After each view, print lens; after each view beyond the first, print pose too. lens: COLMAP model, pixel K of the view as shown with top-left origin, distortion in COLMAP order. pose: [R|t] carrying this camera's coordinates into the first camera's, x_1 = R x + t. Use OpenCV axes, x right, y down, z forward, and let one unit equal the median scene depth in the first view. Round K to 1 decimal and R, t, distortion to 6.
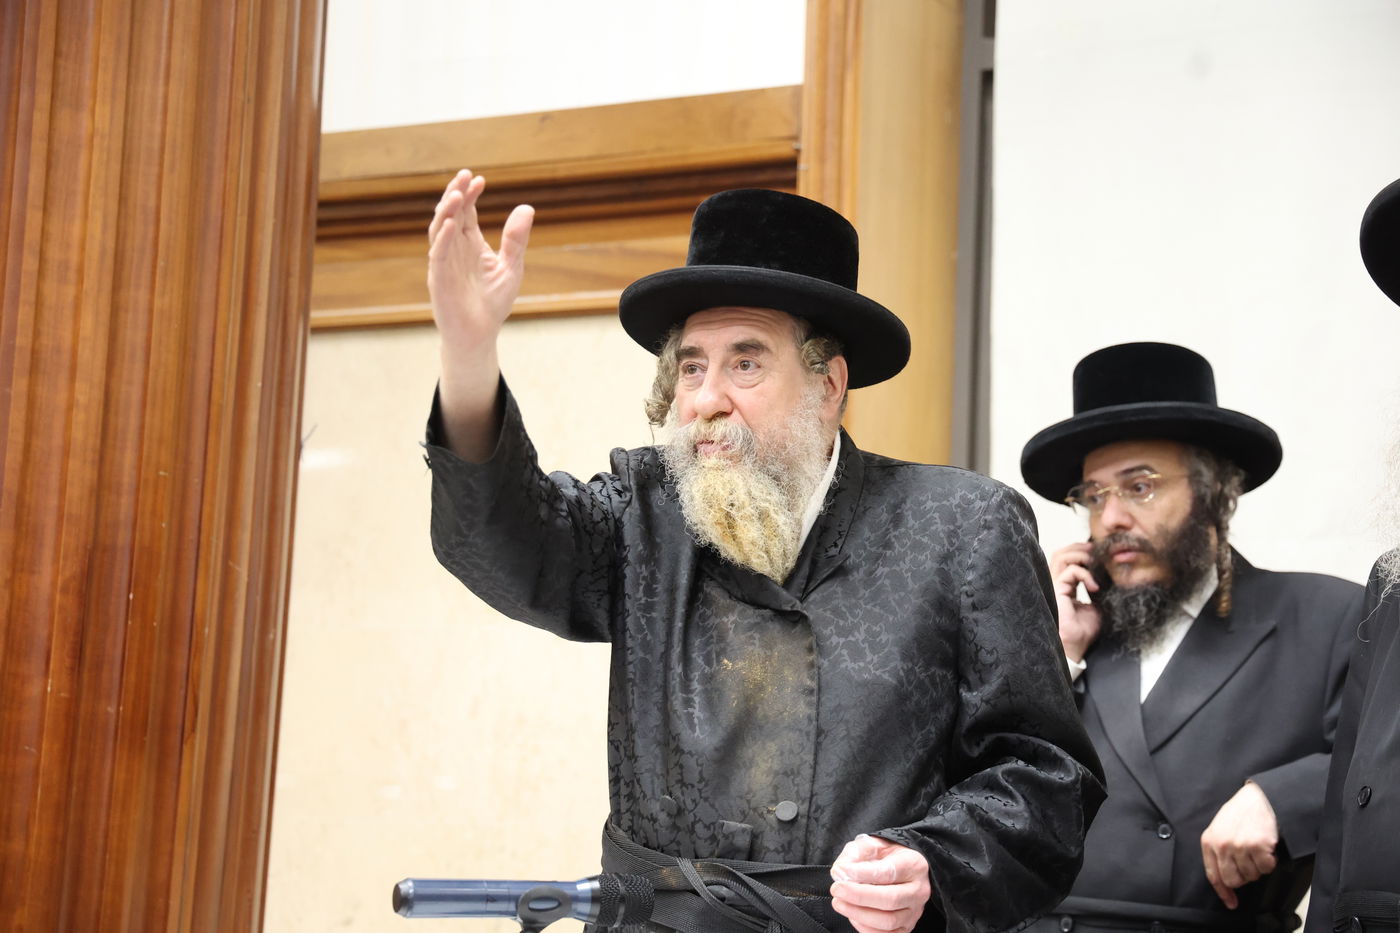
lens RADIAL K [[2998.3, 0, 701.3], [0, 2998.3, 465.4], [0, 0, 1]] dist [0.499657, 0.095540]
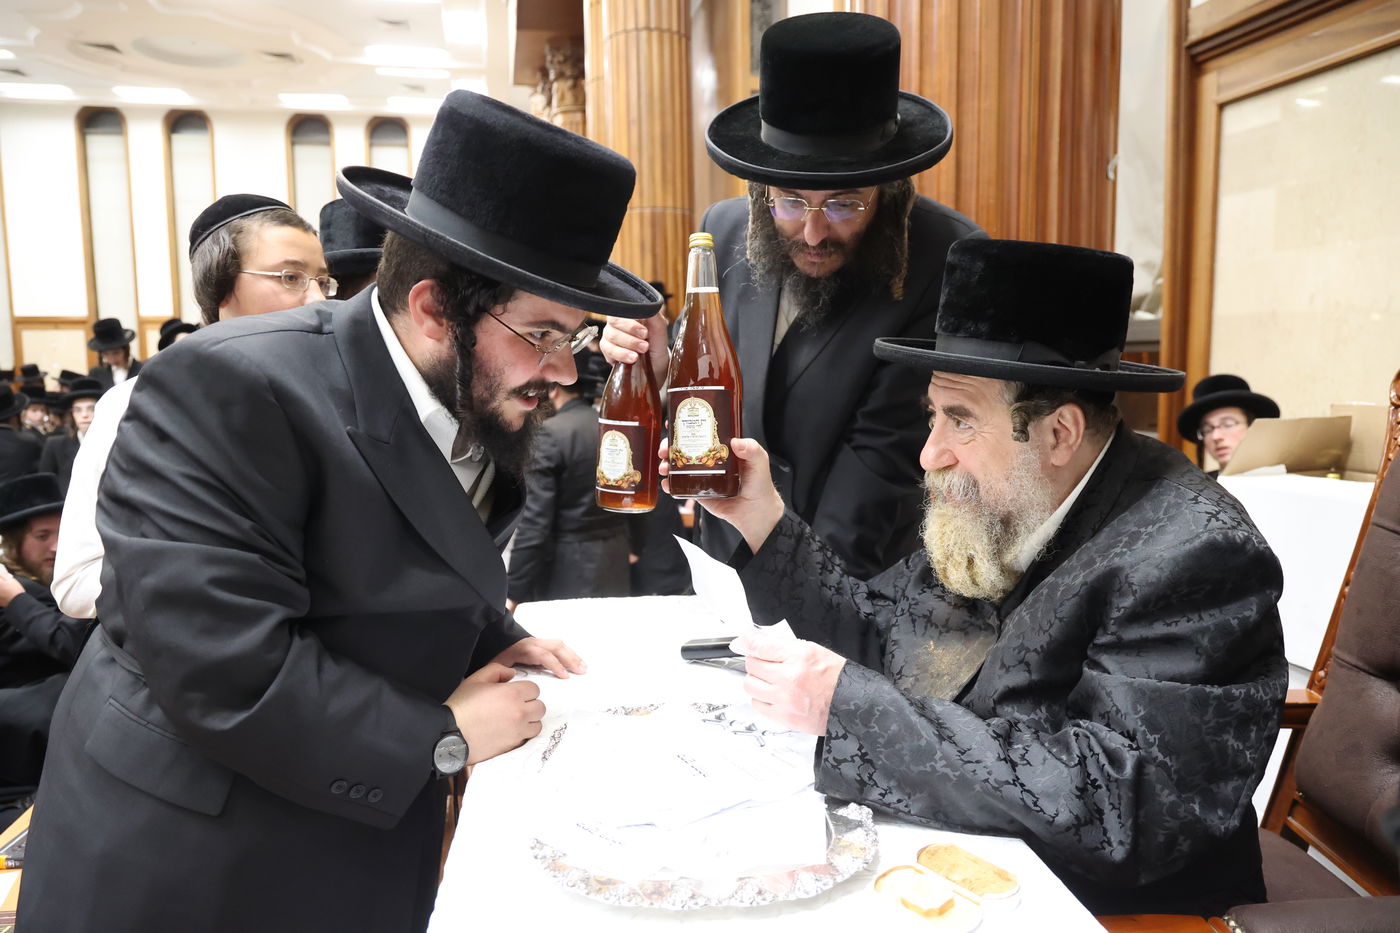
lens RADIAL K [[981.9, 0, 695.9], [0, 981.9, 468.7], [0, 0, 1]] dist [-0.065620, 0.059295]
pose [[0.676461, 0.034612, -0.735665, 0.137599], [0.147785, 0.972198, 0.181632, 0.026450], [0.721499, -0.231587, 0.652539, 0.457035]]
